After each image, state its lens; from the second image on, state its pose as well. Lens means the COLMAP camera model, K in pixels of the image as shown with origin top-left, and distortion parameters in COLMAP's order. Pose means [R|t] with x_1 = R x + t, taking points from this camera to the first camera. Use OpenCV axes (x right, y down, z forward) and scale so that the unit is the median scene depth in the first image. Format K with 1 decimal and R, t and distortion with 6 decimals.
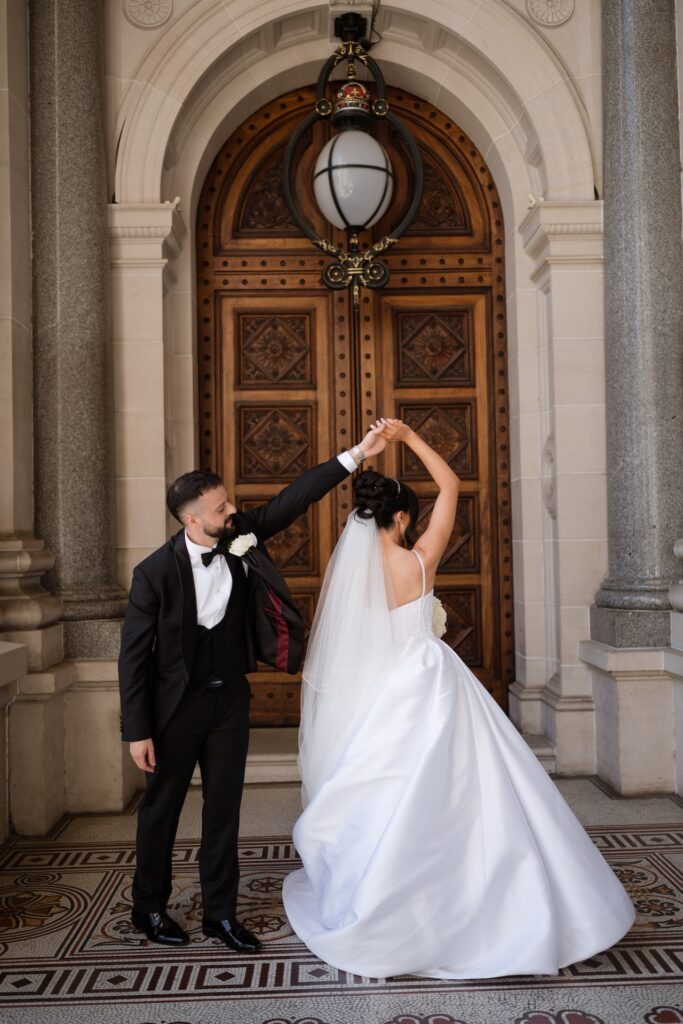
lens RADIAL K [[792.6, 0, 303.9], [0, 792.6, 515.2], [0, 0, 1]] dist [0.001112, 0.001157]
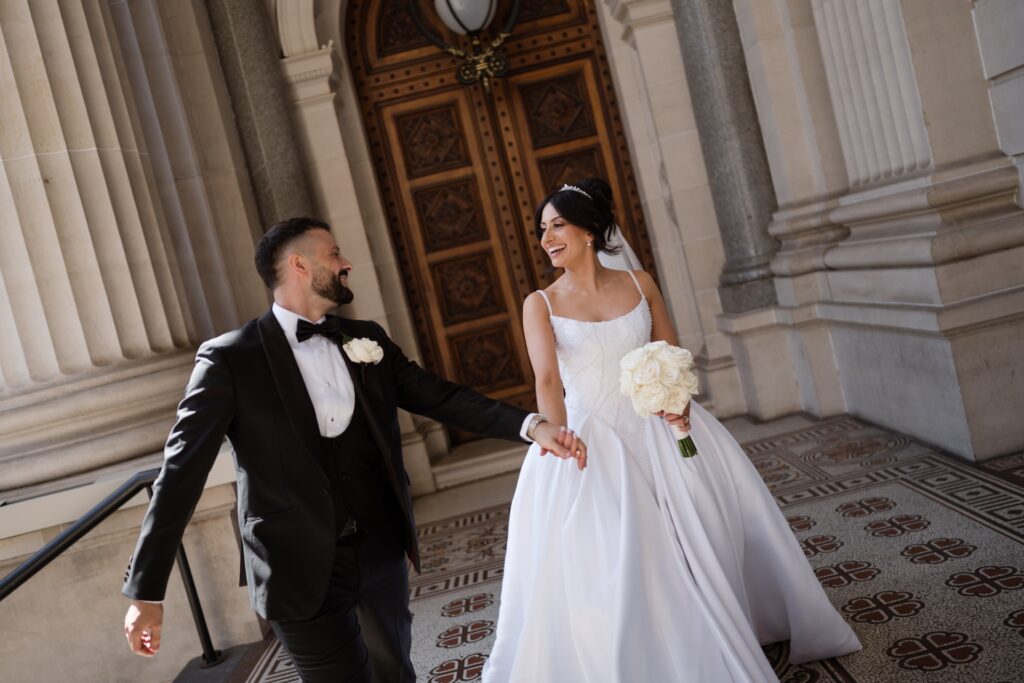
lens RADIAL K [[860.7, 0, 488.7], [0, 860.7, 337.9], [0, 0, 1]] dist [-0.001596, -0.000850]
pose [[0.975898, -0.217654, -0.015799, 0.003033], [0.218173, 0.971496, 0.092719, -0.015131], [-0.004832, -0.093931, 0.995567, -0.365857]]
